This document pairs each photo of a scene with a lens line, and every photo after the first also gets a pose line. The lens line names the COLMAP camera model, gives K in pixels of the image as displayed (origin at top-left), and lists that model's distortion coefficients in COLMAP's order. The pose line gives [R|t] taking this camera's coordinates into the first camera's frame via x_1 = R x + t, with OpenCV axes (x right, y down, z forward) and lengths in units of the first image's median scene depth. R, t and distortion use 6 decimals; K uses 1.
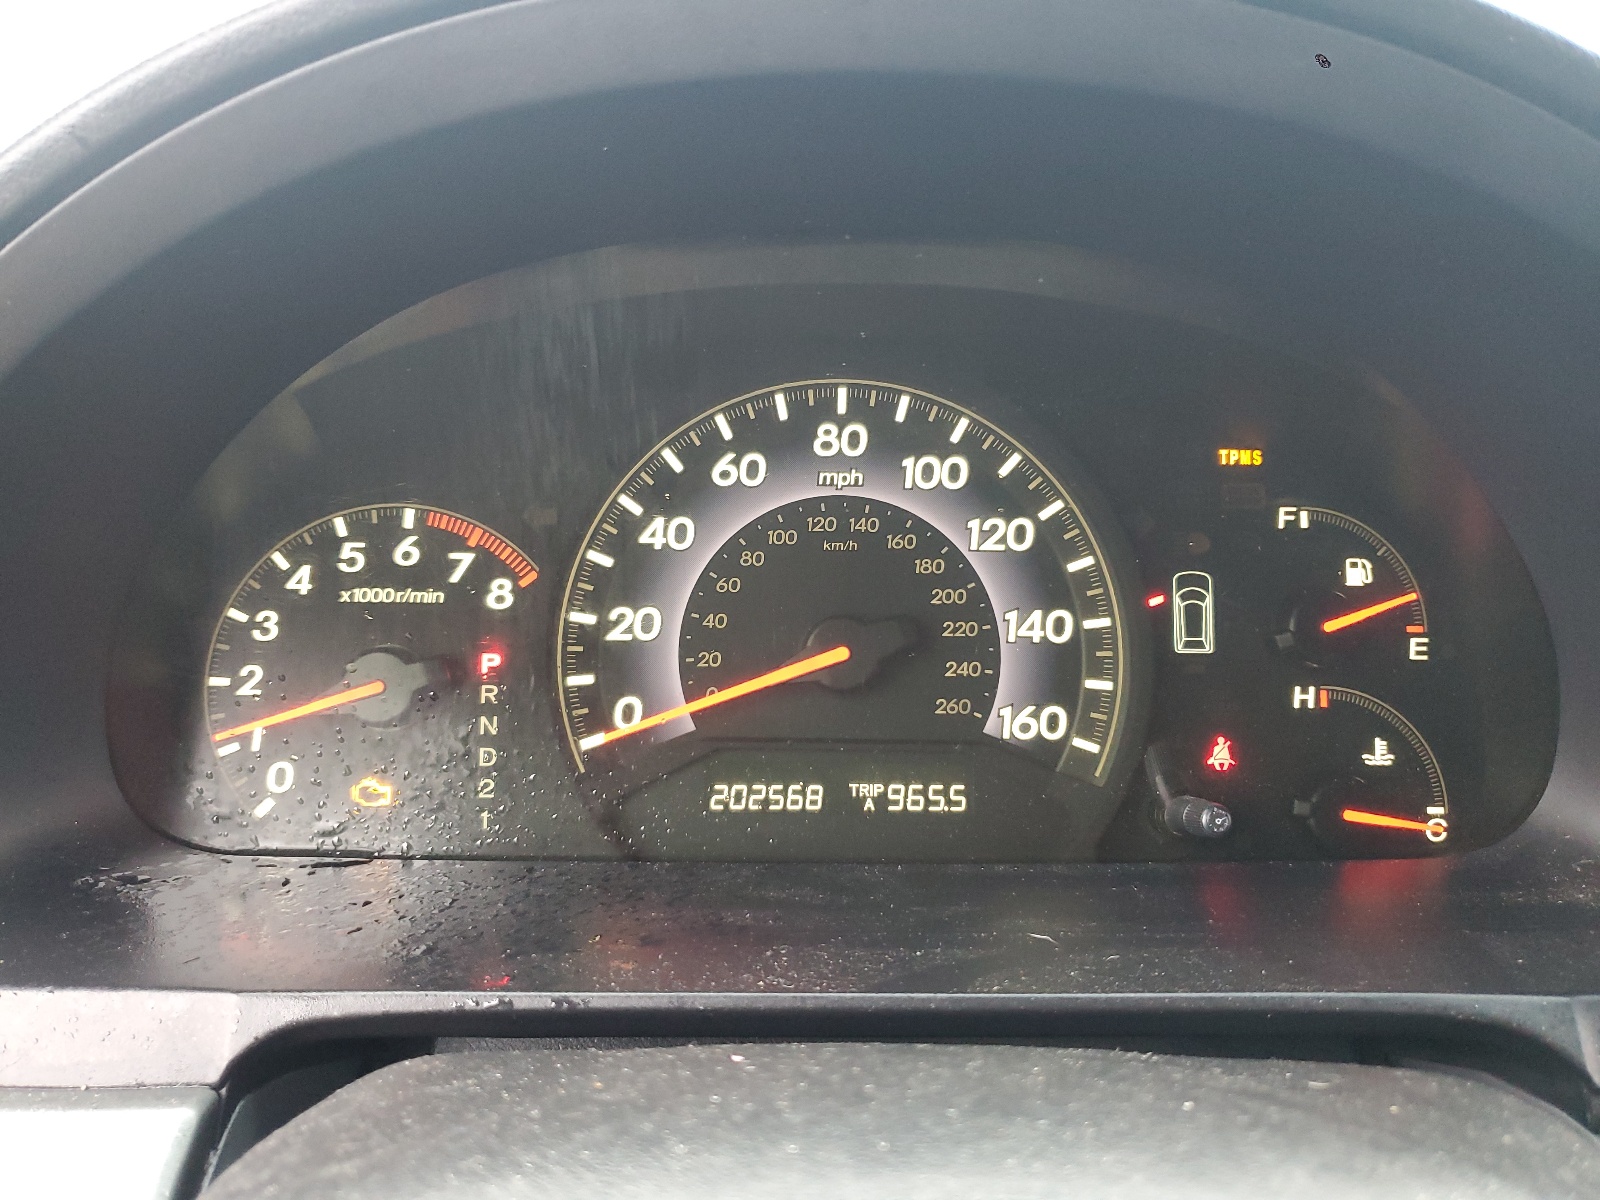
lens RADIAL K [[1240.4, 0, 797.2], [0, 1240.4, 603.8], [0, 0, 1]] dist [-0.000684, 0.001922]
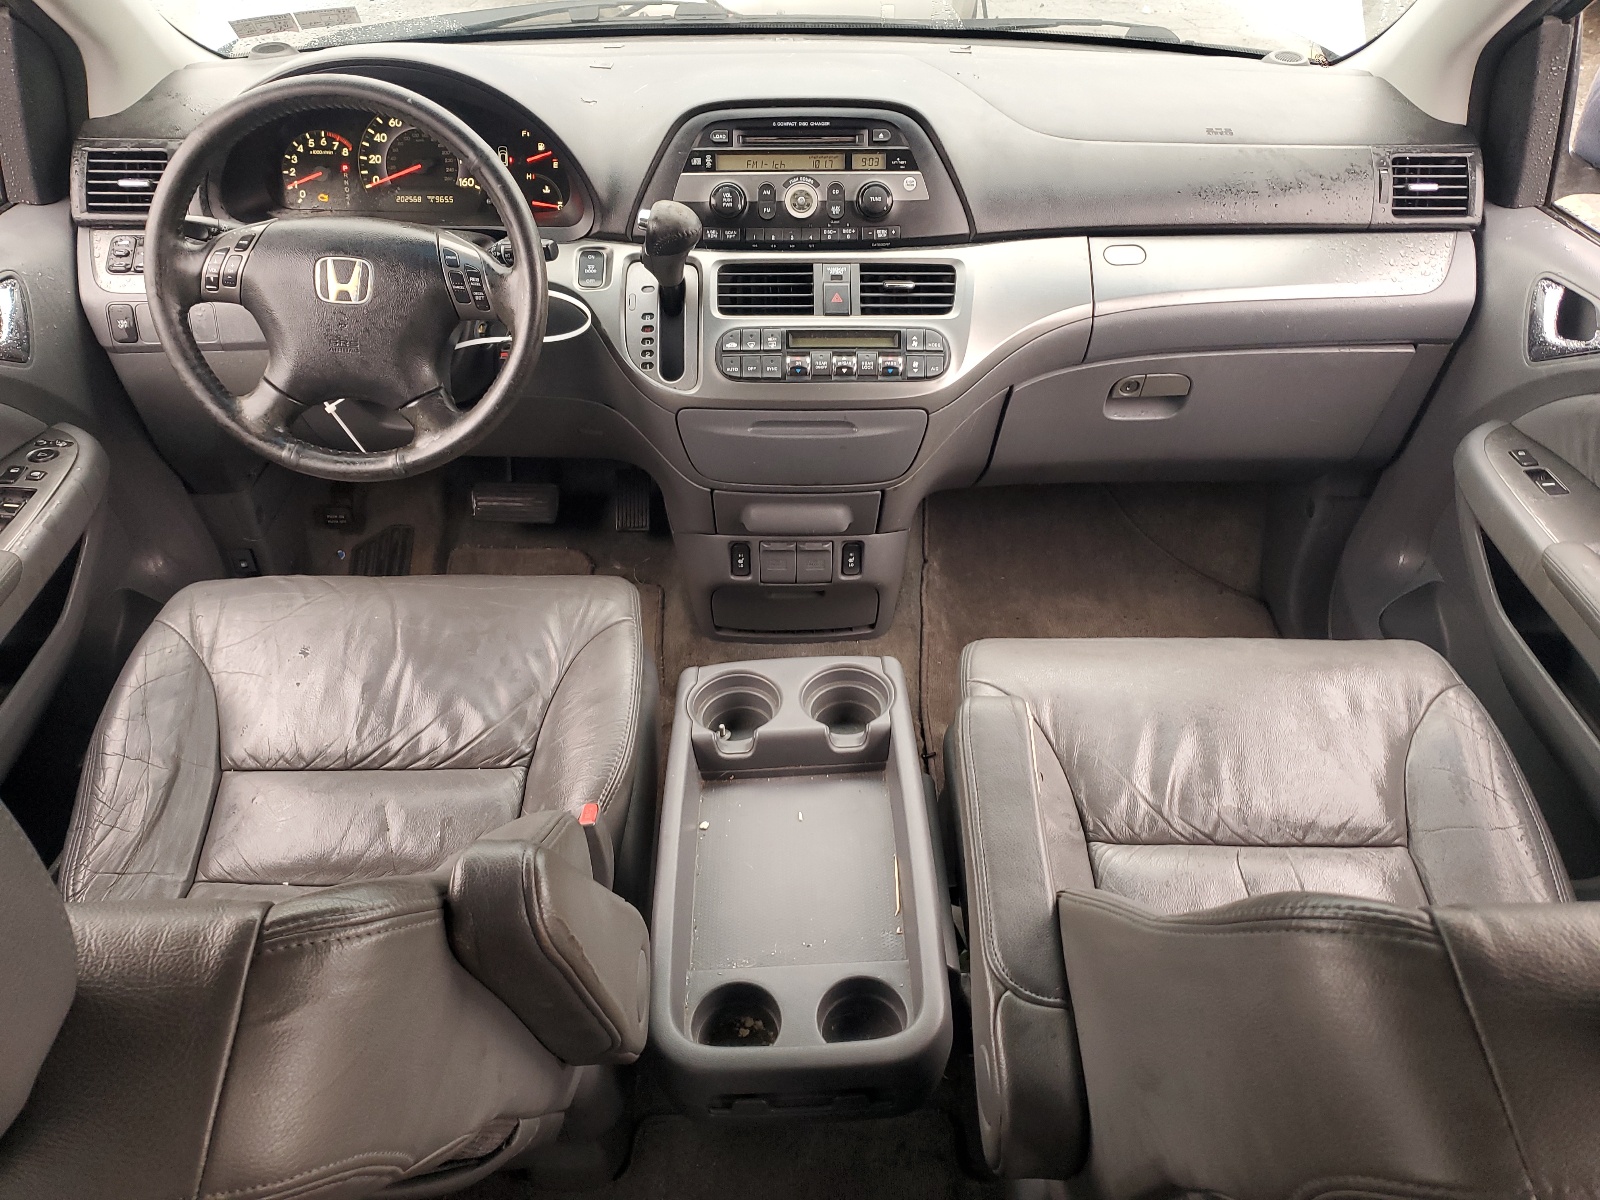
lens RADIAL K [[1240.4, 0, 800.5], [0, 1240.4, 596.2], [0, 0, 1]] dist [-0.000684, 0.001922]
pose [[0.999999, 0.001092, 0.000135, 1.419475], [-0.001066, 0.930990, 0.365042, -0.152724], [0.000273, -0.365042, 0.930991, -3.795652]]
